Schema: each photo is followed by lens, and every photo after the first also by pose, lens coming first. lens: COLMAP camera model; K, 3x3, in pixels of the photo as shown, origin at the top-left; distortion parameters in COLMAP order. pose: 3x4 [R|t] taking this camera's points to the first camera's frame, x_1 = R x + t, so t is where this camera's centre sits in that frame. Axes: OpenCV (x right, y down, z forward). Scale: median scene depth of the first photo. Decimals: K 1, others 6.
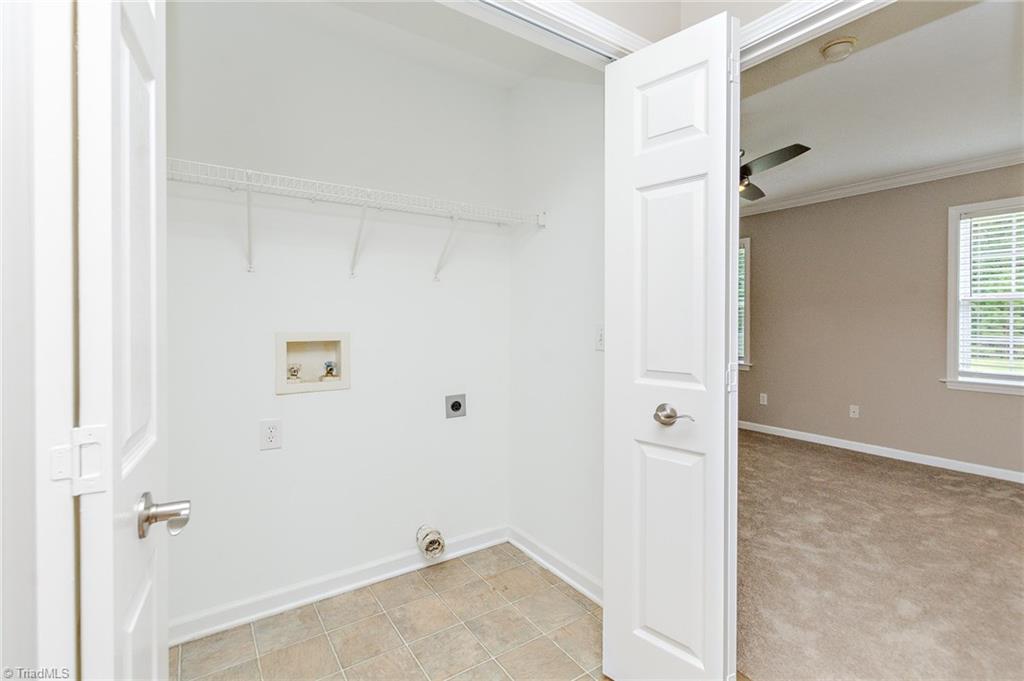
lens RADIAL K [[456.2, 0, 505.6], [0, 456.2, 327.6], [0, 0, 1]] dist [-0.002301, -0.000406]
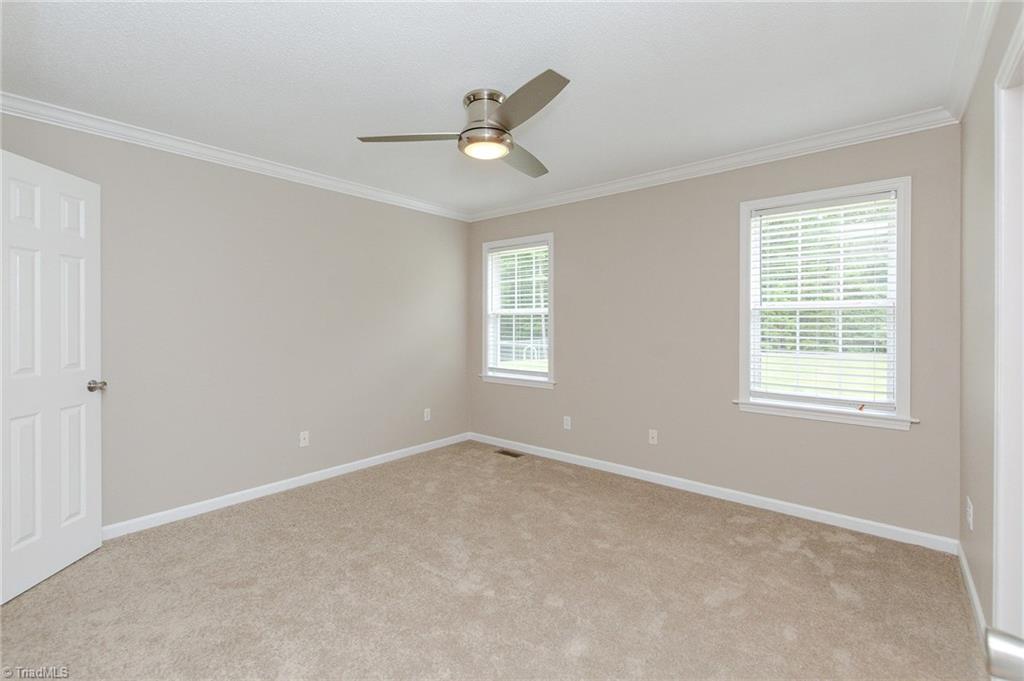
lens RADIAL K [[456.2, 0, 513.6], [0, 456.2, 333.8], [0, 0, 1]] dist [-0.002301, -0.000406]
pose [[0.952688, -0.010457, 0.303770, 0.302105], [0.008316, 0.999931, 0.008343, -0.024955], [-0.303837, -0.005422, 0.952709, 0.308401]]
